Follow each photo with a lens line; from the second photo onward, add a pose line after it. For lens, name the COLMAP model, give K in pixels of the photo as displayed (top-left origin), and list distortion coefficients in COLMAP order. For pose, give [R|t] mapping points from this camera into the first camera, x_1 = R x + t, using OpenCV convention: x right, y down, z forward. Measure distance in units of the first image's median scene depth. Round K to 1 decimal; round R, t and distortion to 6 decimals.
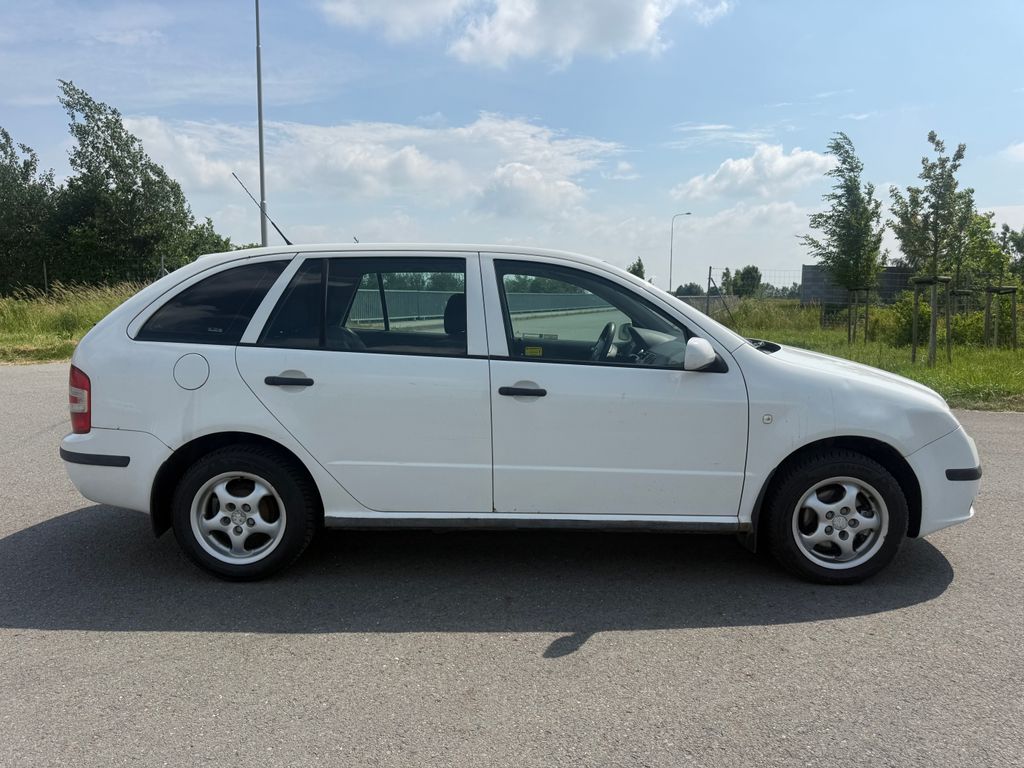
lens RADIAL K [[742.5, 0, 515.5], [0, 742.5, 389.4], [0, 0, 1]] dist [0.005725, -0.001709]
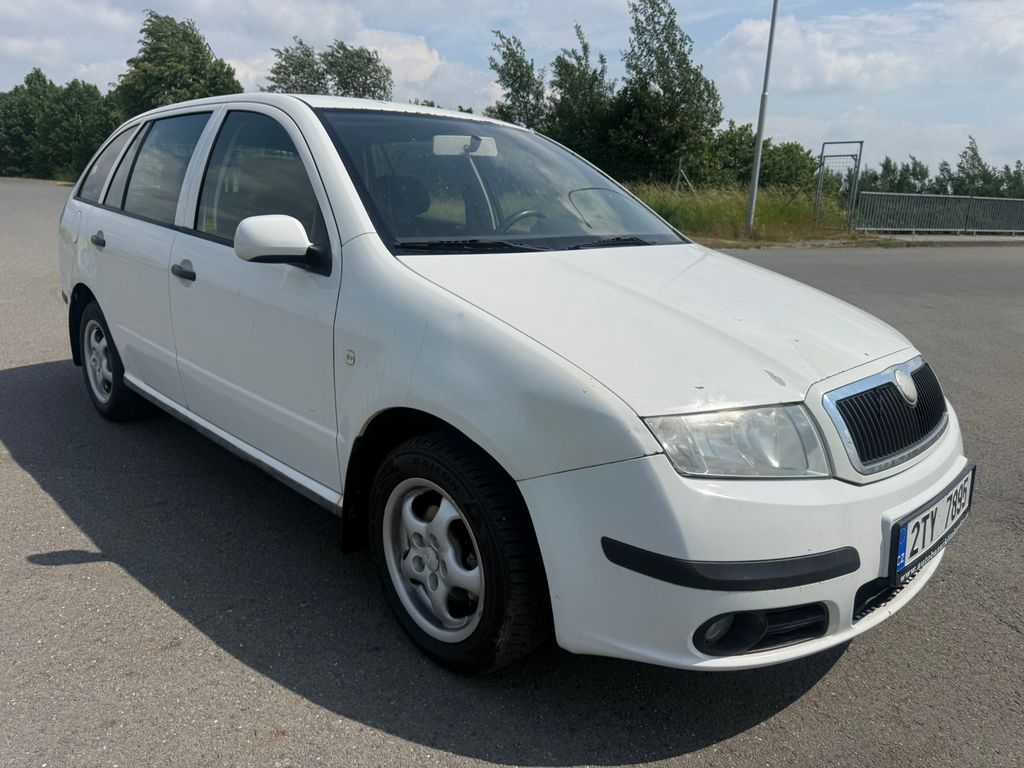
lens RADIAL K [[742.5, 0, 515.5], [0, 742.5, 389.4], [0, 0, 1]] dist [0.005725, -0.001709]
pose [[0.702088, 0.206665, -0.681441, 0.123957], [-0.124548, 0.977847, 0.168237, -0.007737], [0.701114, -0.033245, 0.712274, 0.094189]]
